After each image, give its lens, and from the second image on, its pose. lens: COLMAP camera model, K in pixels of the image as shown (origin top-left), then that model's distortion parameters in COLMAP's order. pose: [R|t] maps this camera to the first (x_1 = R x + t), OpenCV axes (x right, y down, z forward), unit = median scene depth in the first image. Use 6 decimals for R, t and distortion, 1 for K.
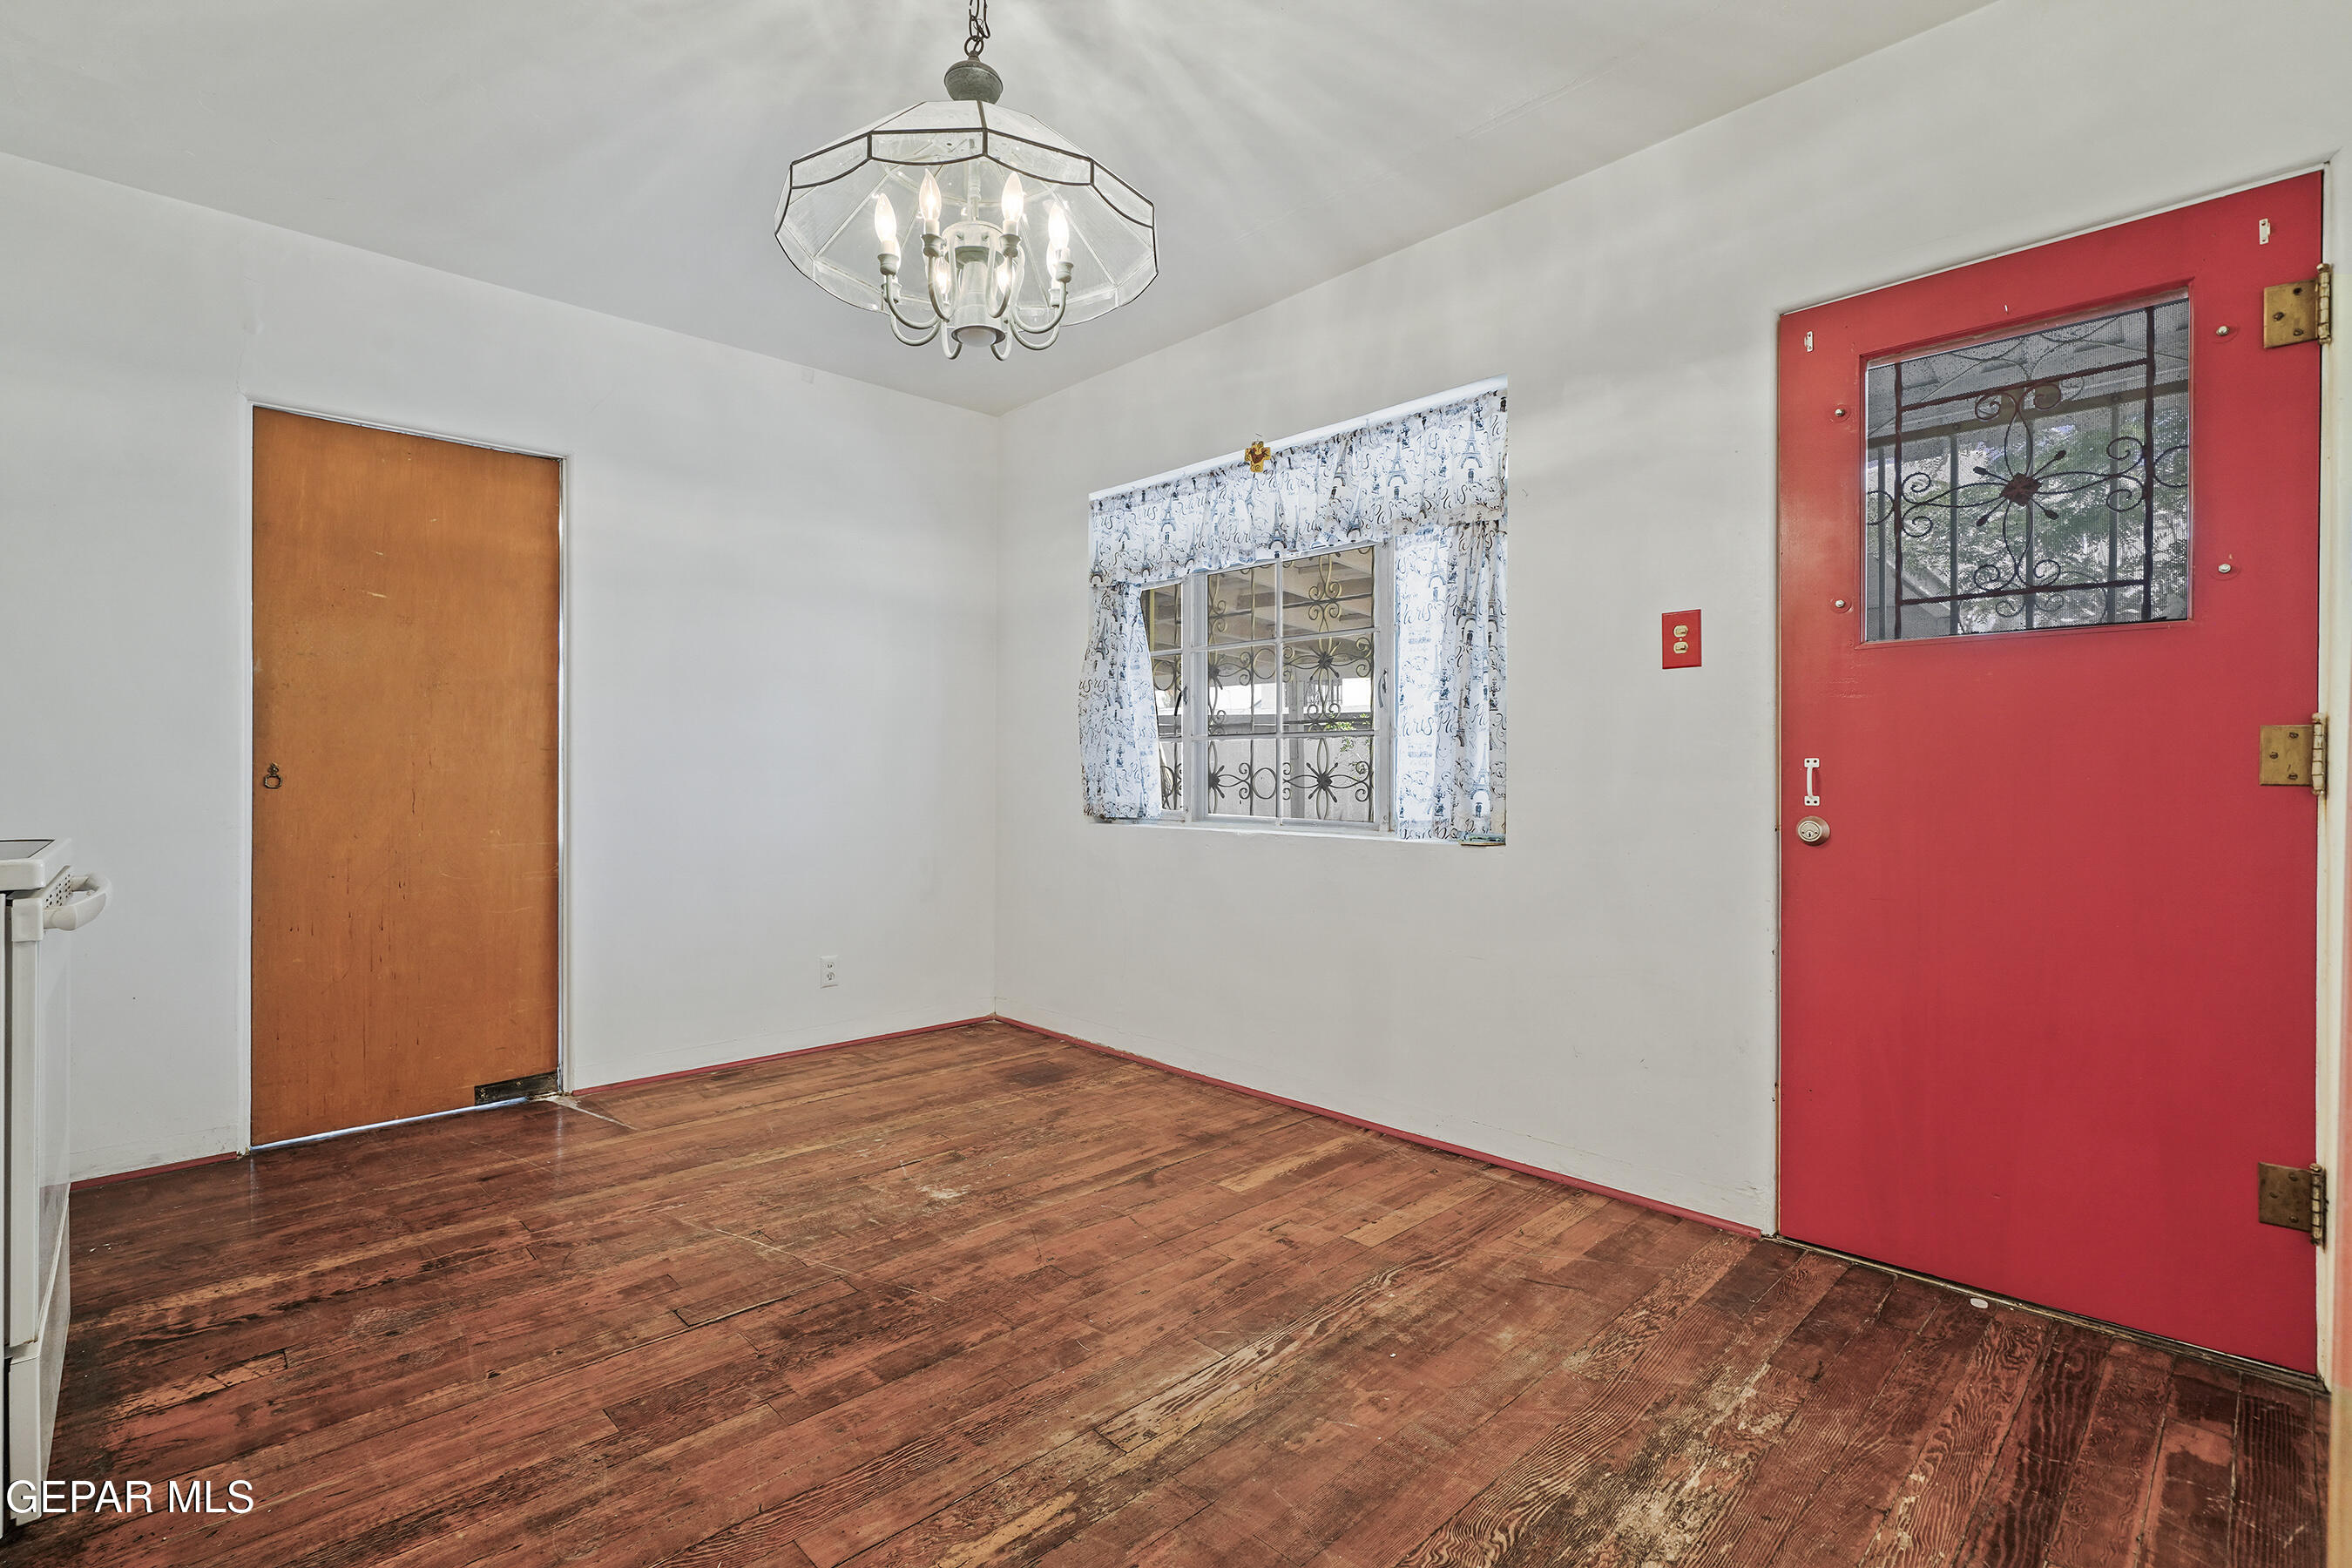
lens RADIAL K [[1067.6, 0, 1163.5], [0, 1067.6, 778.6], [0, 0, 1]] dist [0.000454, 0.000566]
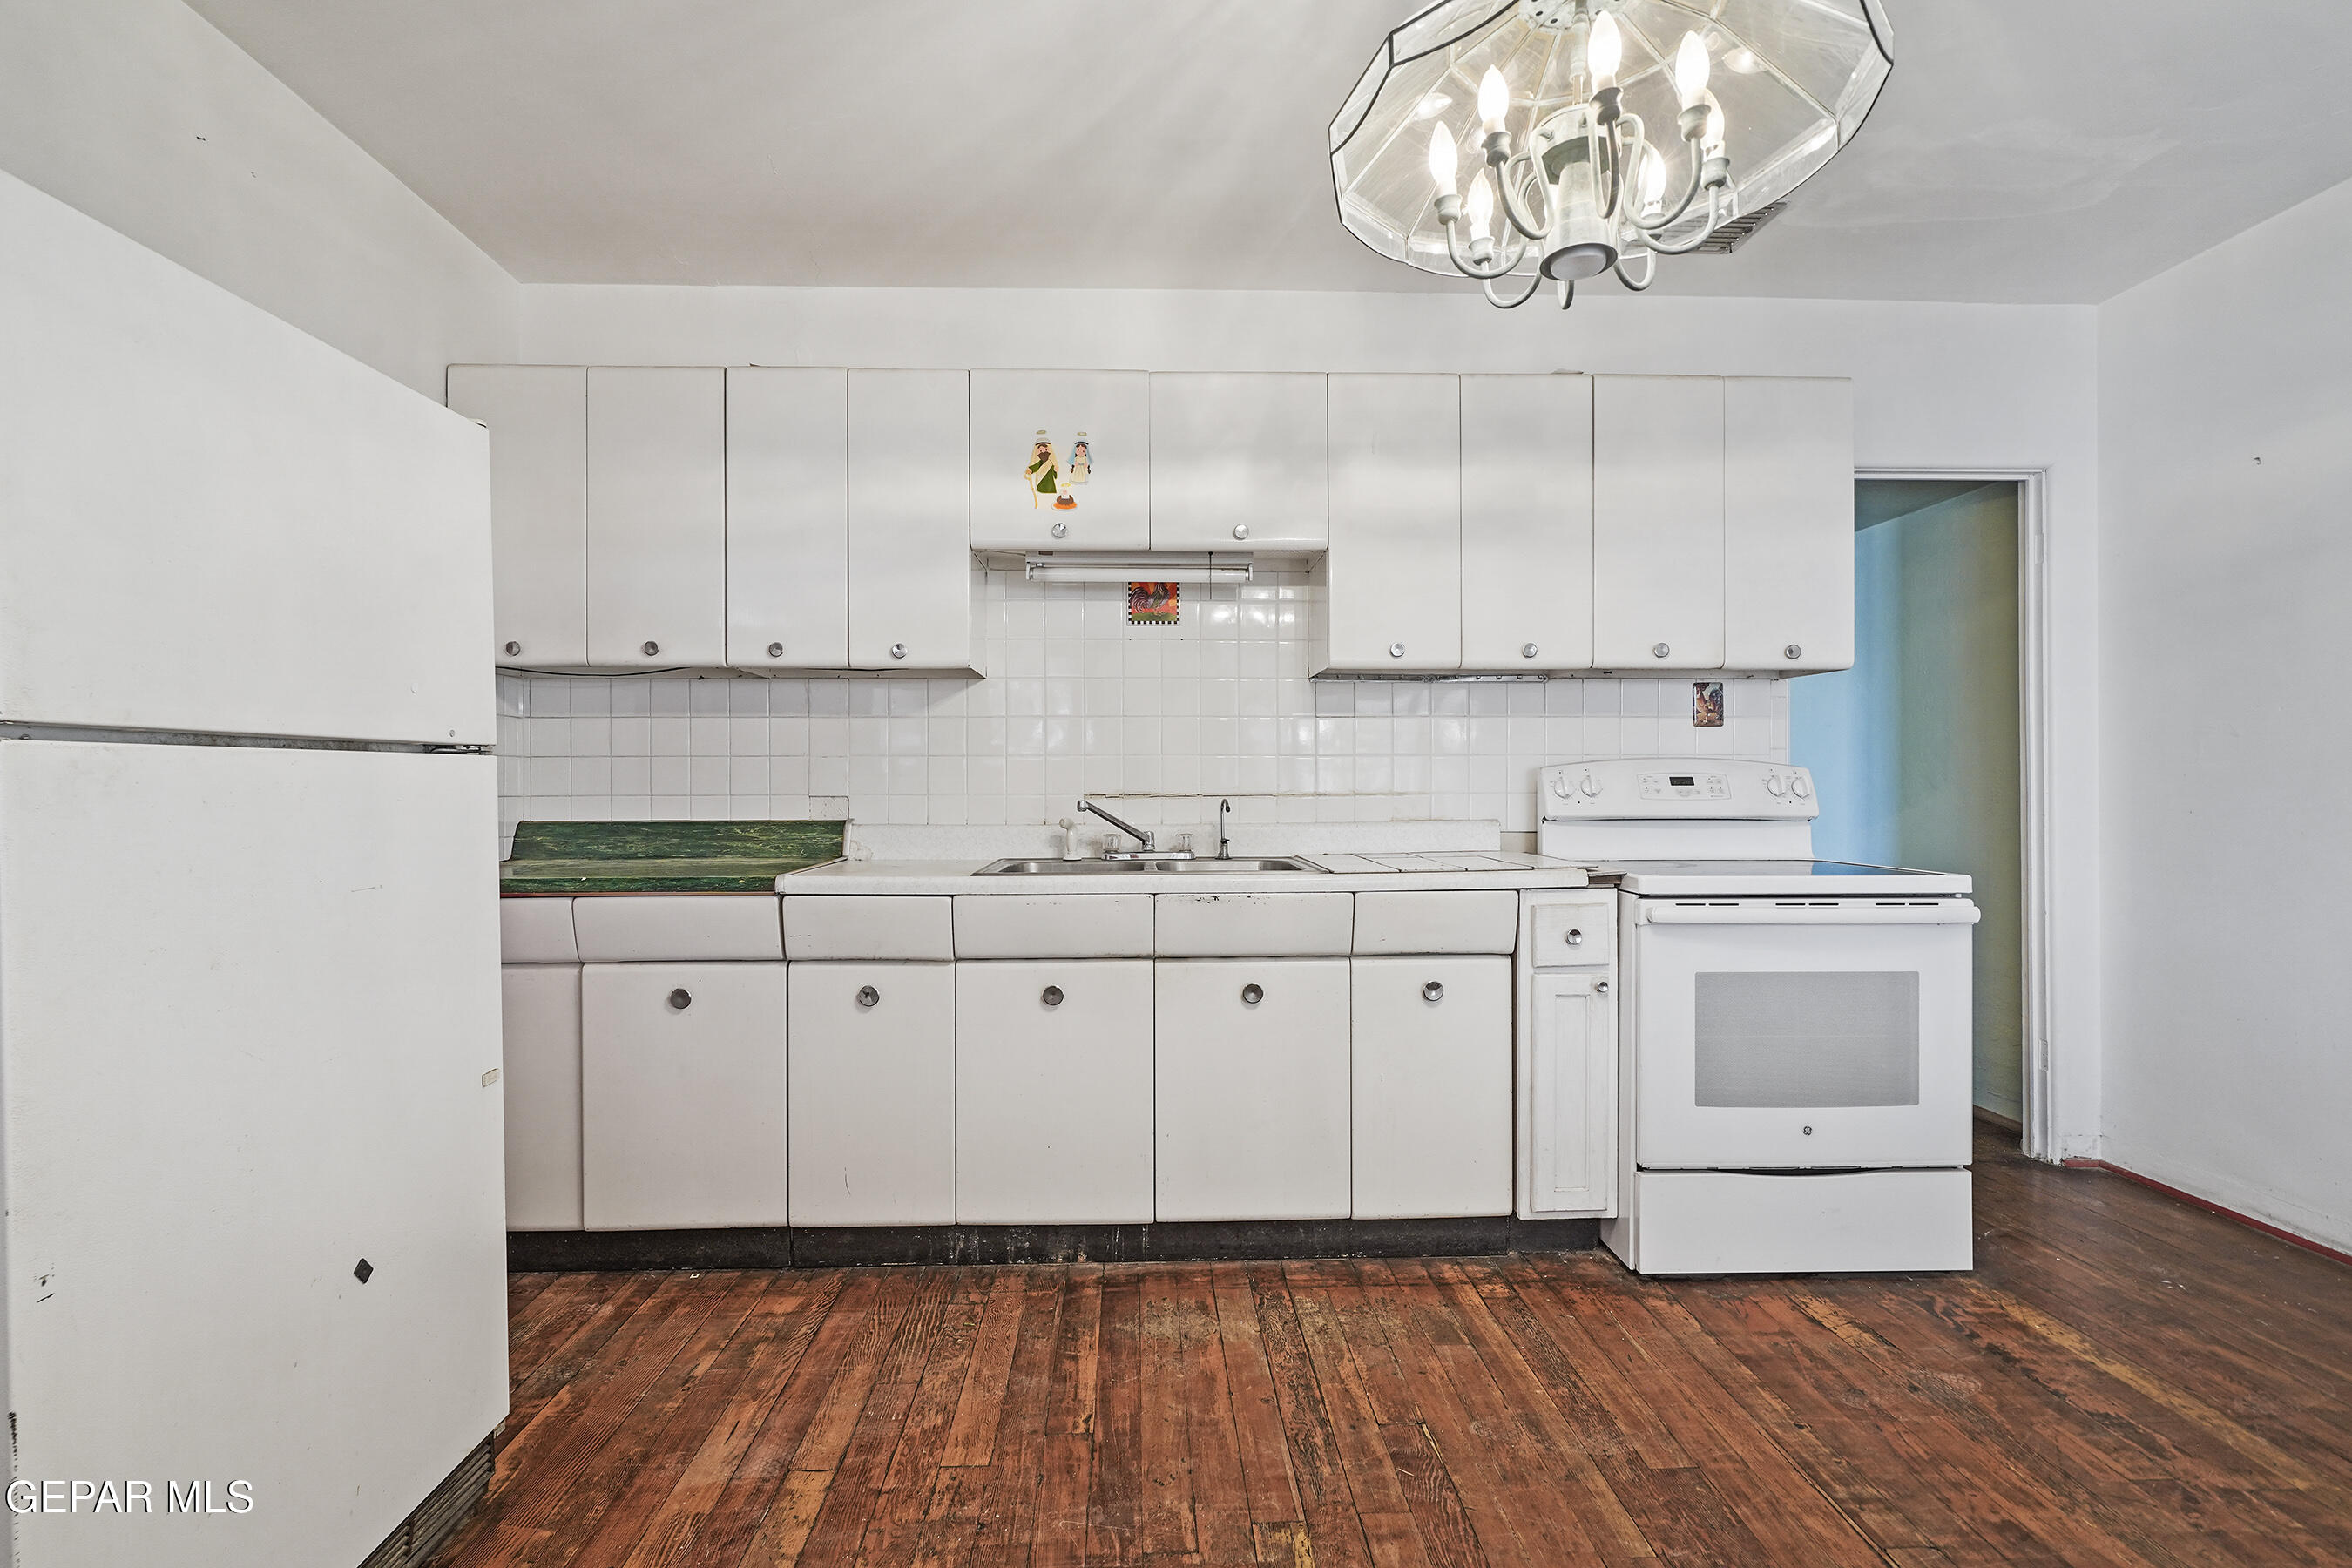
lens RADIAL K [[1099.6, 0, 1166.2], [0, 1099.6, 782.8], [0, 0, 1]] dist [-0.001625, 0.001501]
pose [[-0.668204, 0.001676, -0.743976, 0.437656], [-0.000737, 0.999995, 0.002915, -0.045469], [0.743978, 0.002496, -0.668200, 0.984694]]
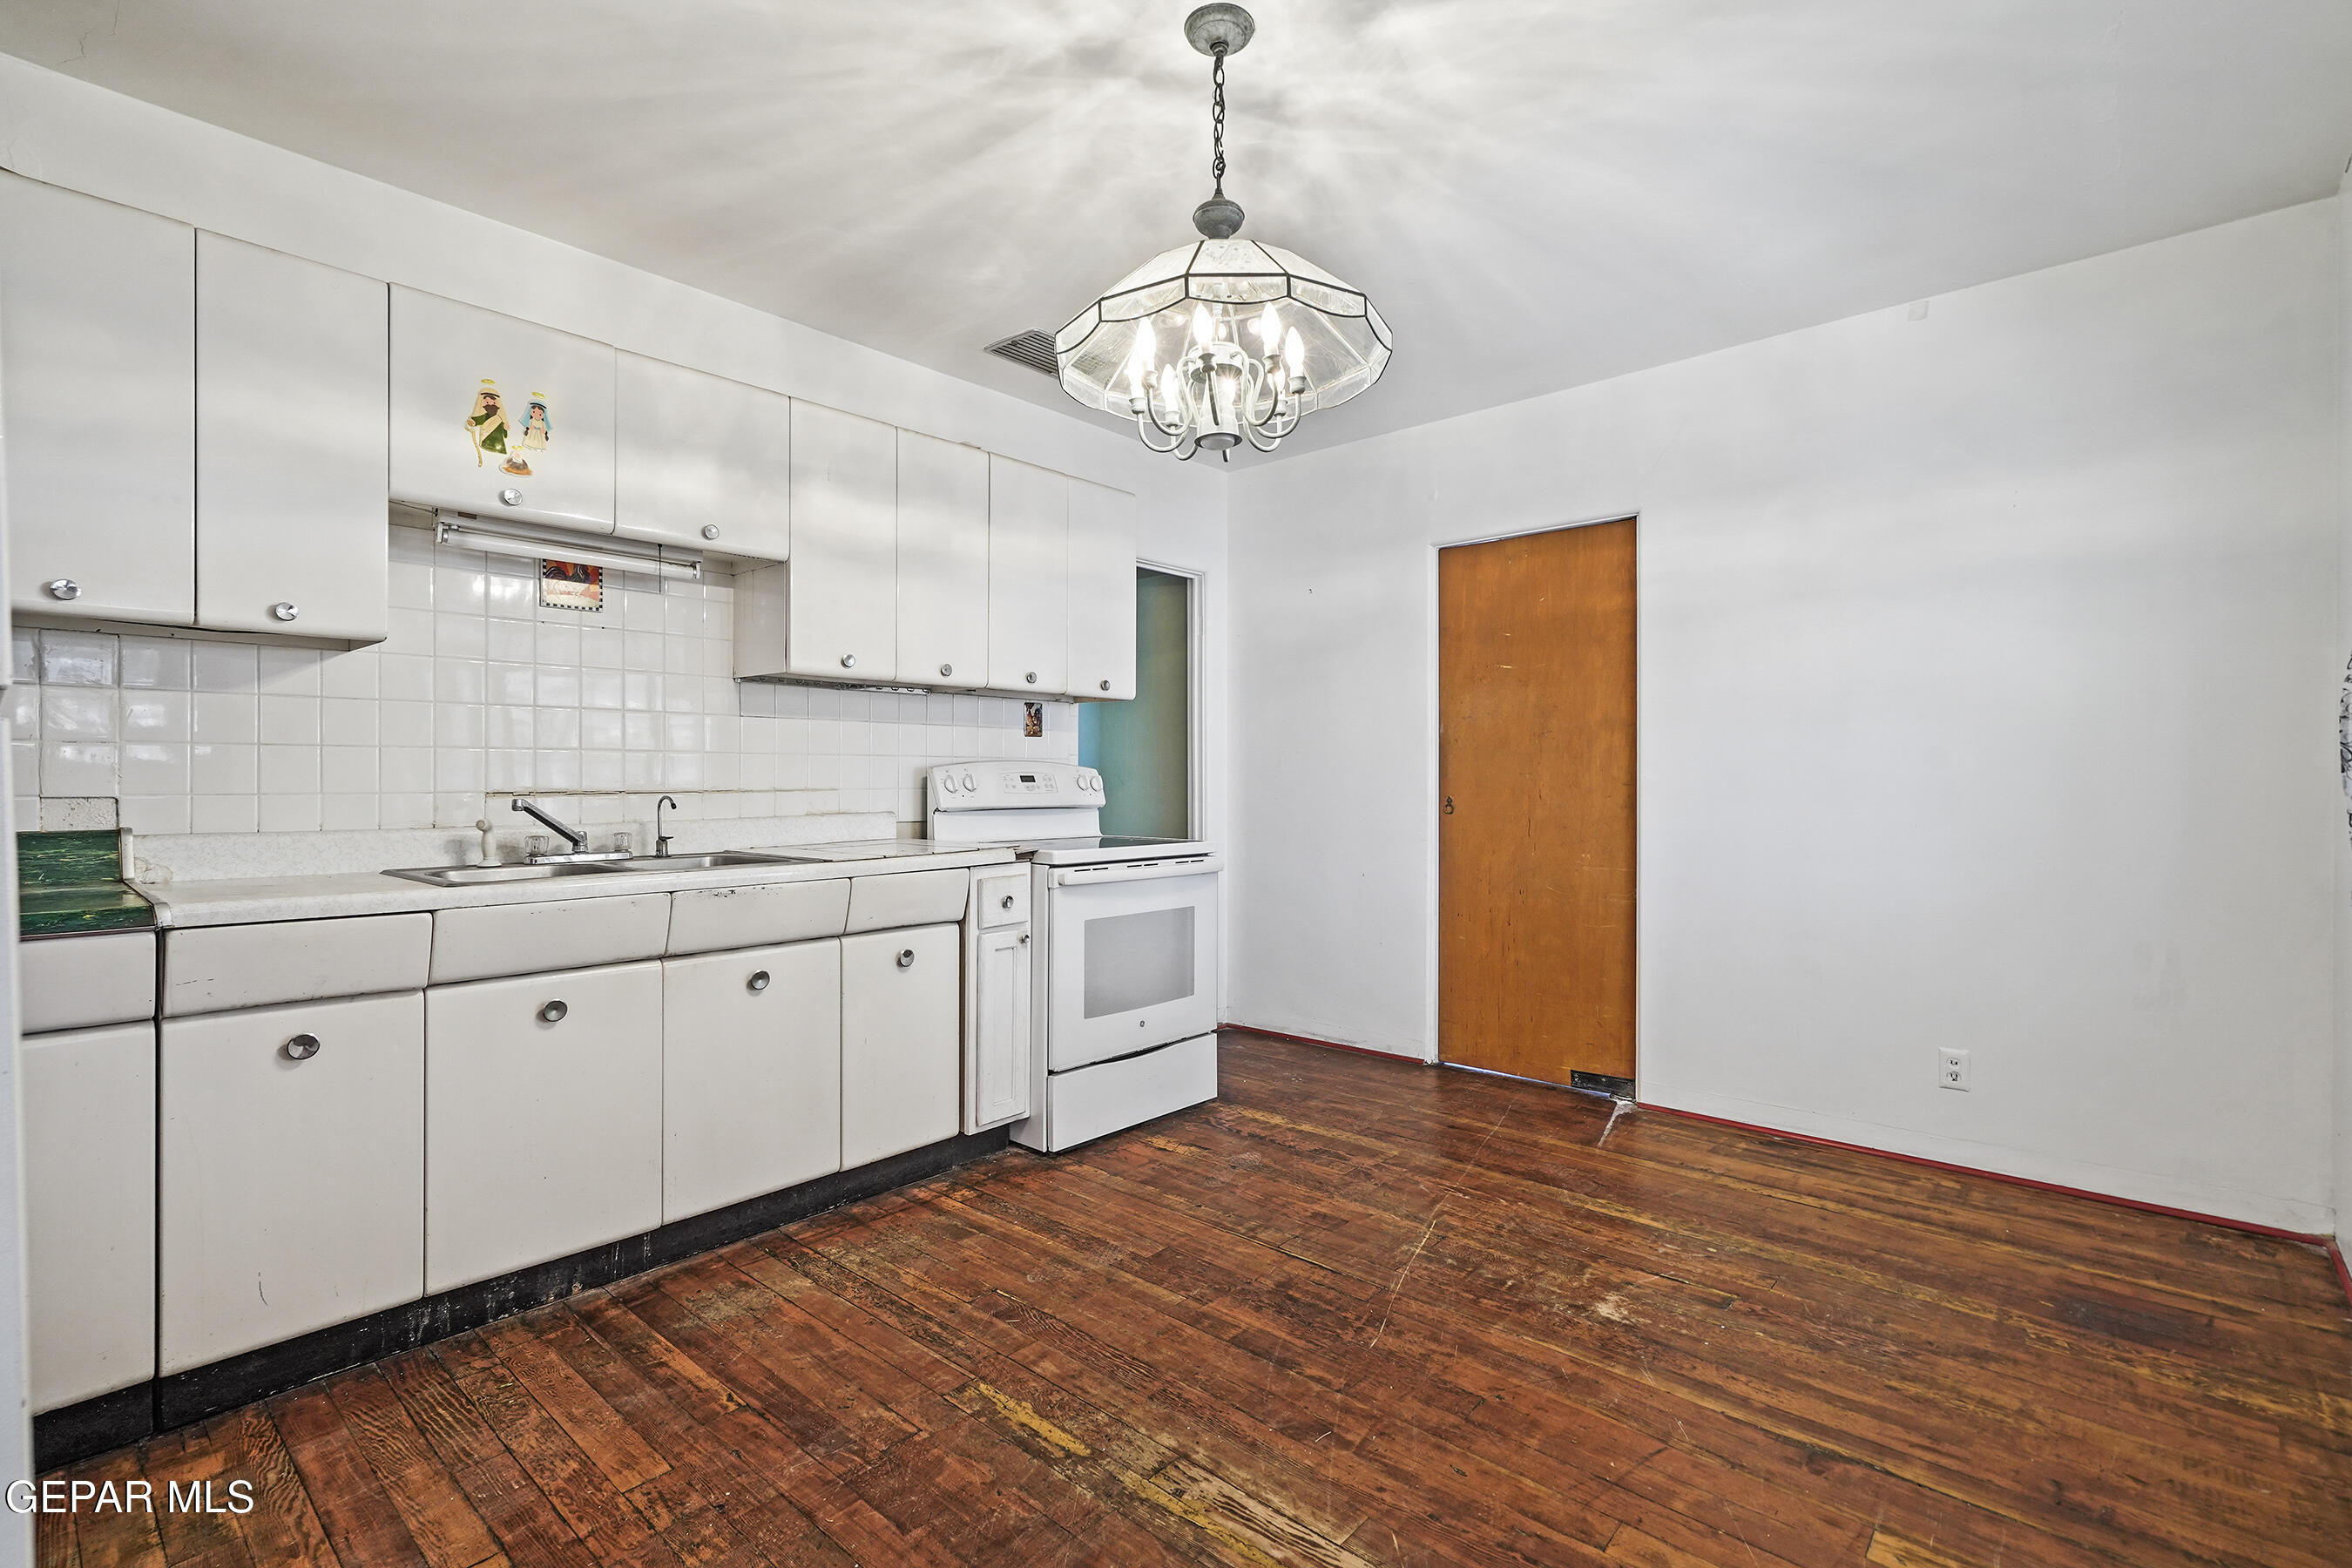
lens RADIAL K [[1082.0, 0, 1176.0], [0, 1082.0, 784.0], [0, 0, 1]] dist [-0.002042, 0.000566]
pose [[0.083638, 0.005401, -0.996482, 0.727064], [-0.005201, 0.999974, 0.004983, -0.045852], [0.996483, 0.004766, 0.083664, 0.657105]]
